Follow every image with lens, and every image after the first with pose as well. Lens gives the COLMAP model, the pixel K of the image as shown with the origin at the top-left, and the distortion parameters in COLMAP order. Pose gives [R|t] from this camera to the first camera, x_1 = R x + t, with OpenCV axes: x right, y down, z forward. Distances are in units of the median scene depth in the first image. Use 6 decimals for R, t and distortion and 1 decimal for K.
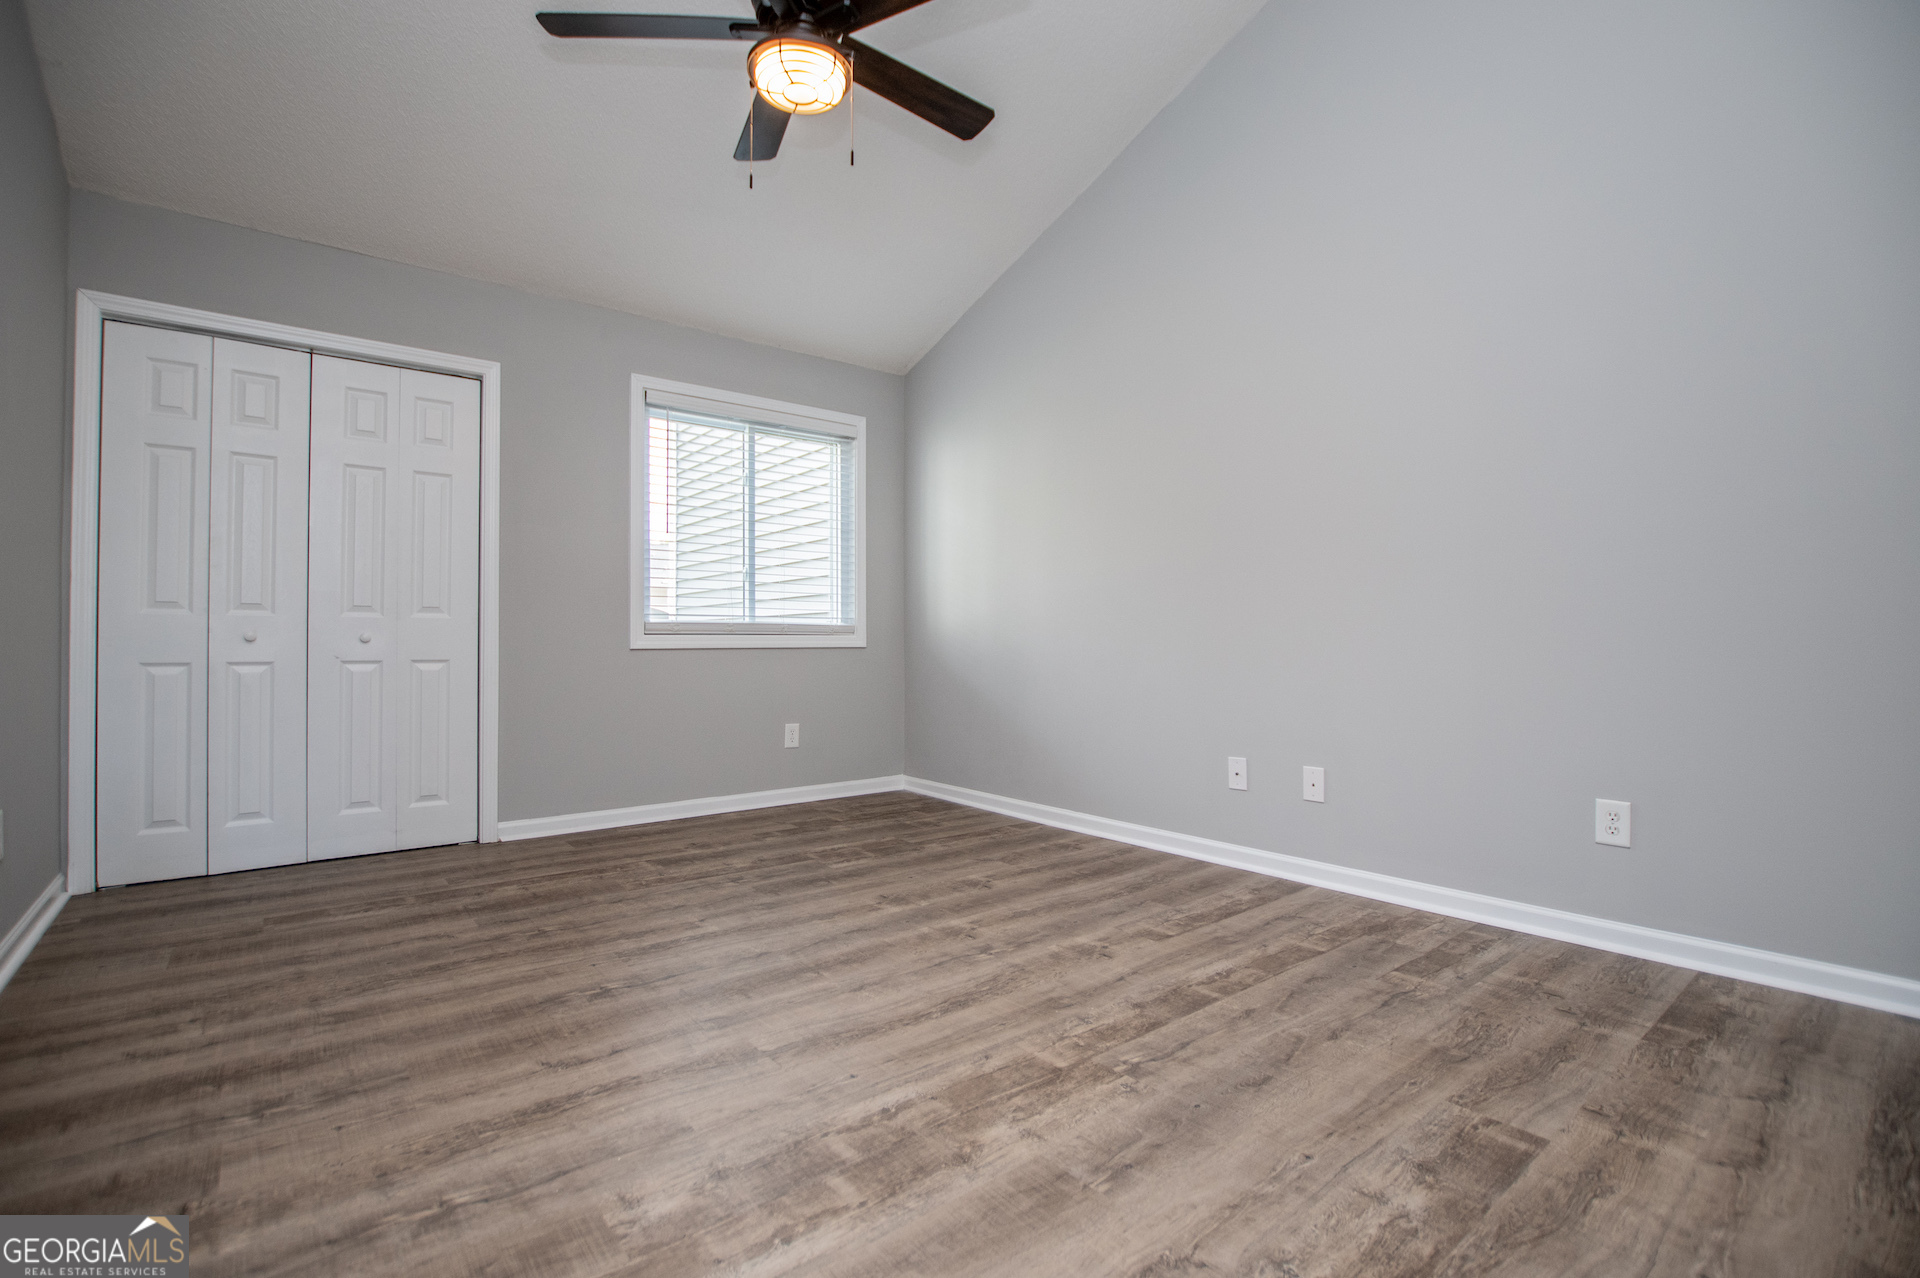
lens RADIAL K [[856.5, 0, 971.9], [0, 856.5, 638.8], [0, 0, 1]] dist [-0.028146, 0.000790]
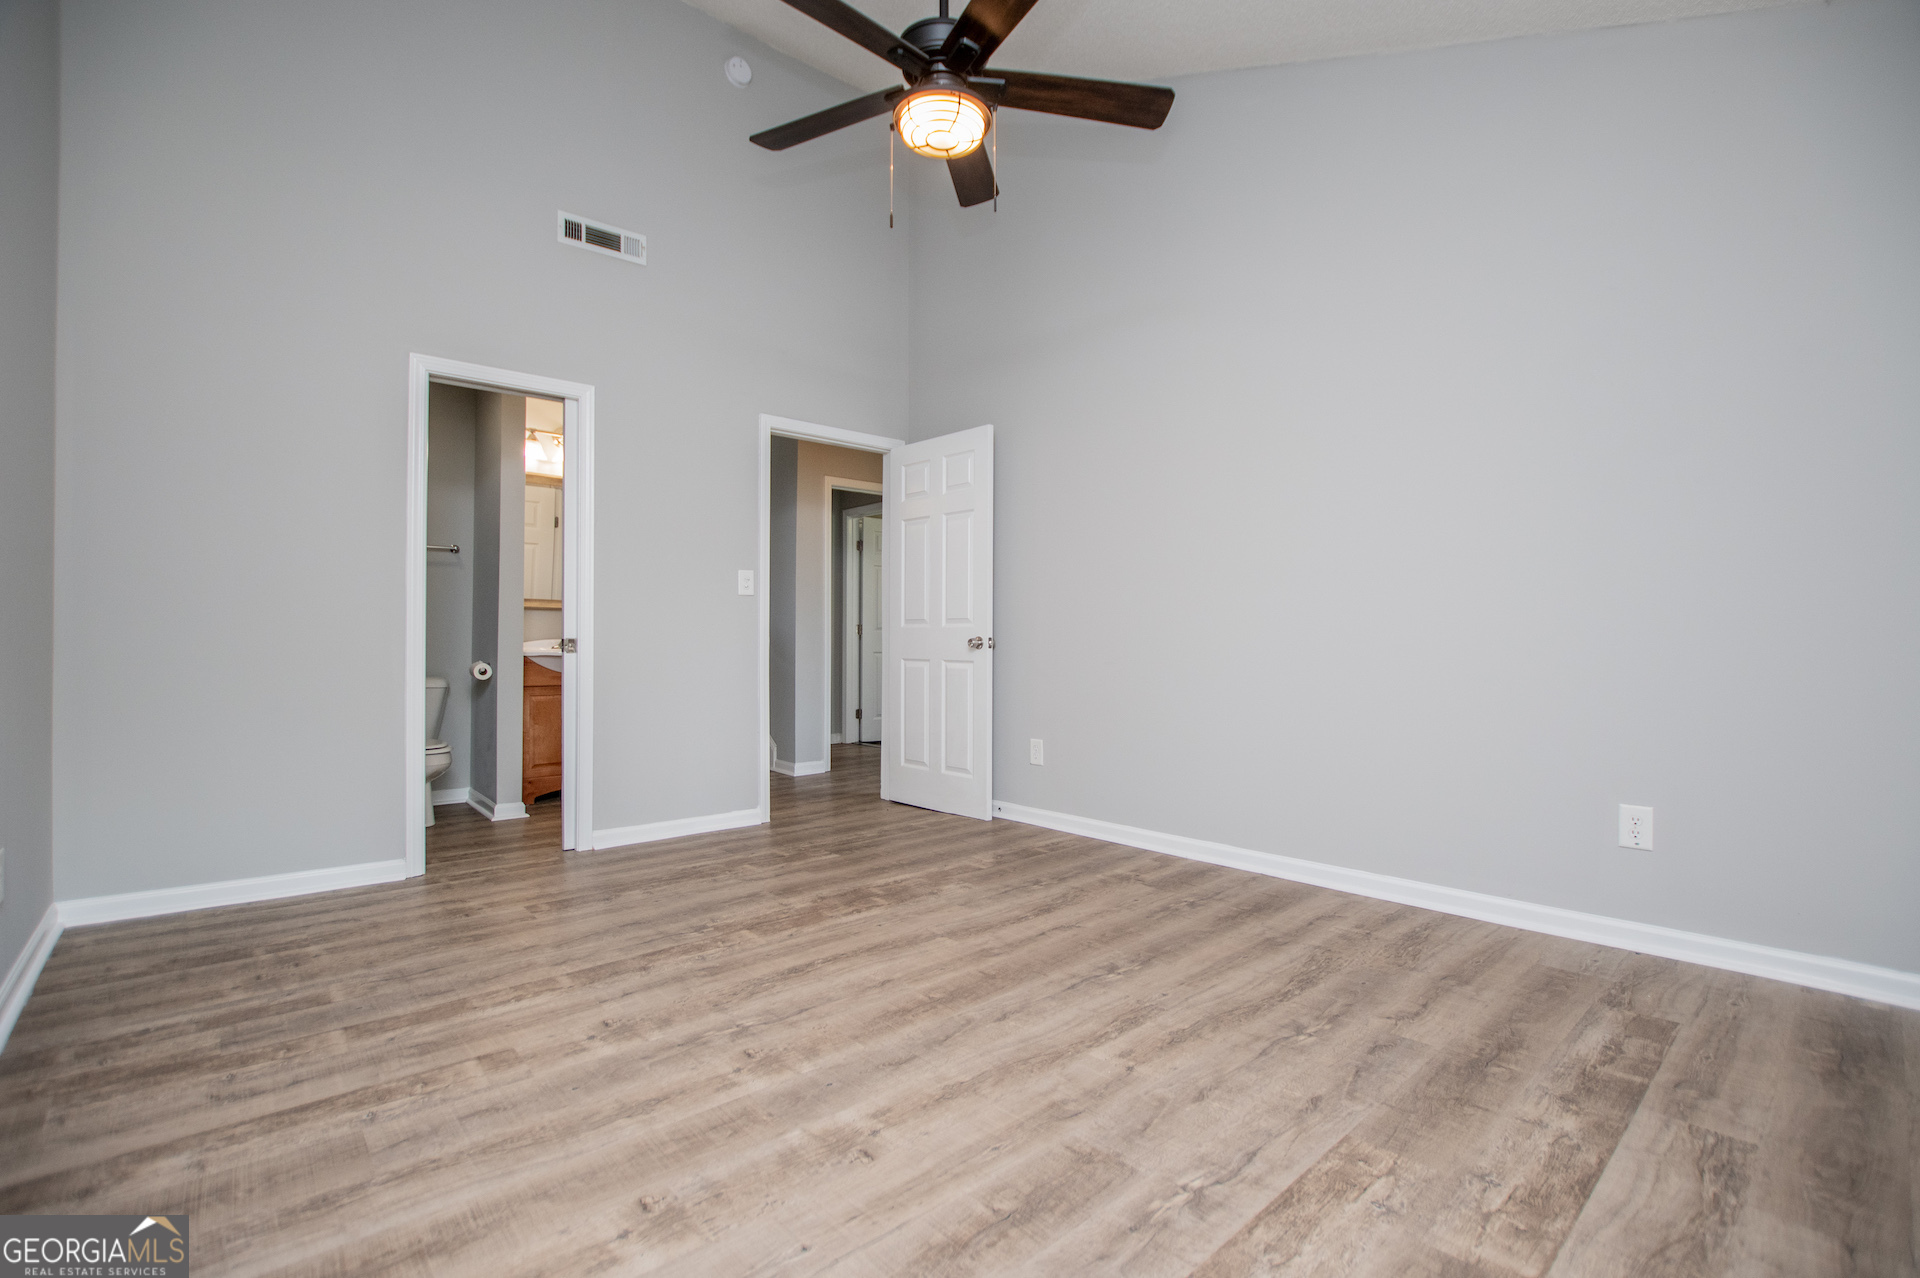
lens RADIAL K [[856.5, 0, 971.9], [0, 856.5, 638.8], [0, 0, 1]] dist [-0.028146, 0.000790]
pose [[-0.999284, -0.000008, -0.037831, -0.207722], [0.000199, 0.999985, -0.005488, -0.017061], [0.037830, -0.005491, -0.999269, 2.147185]]
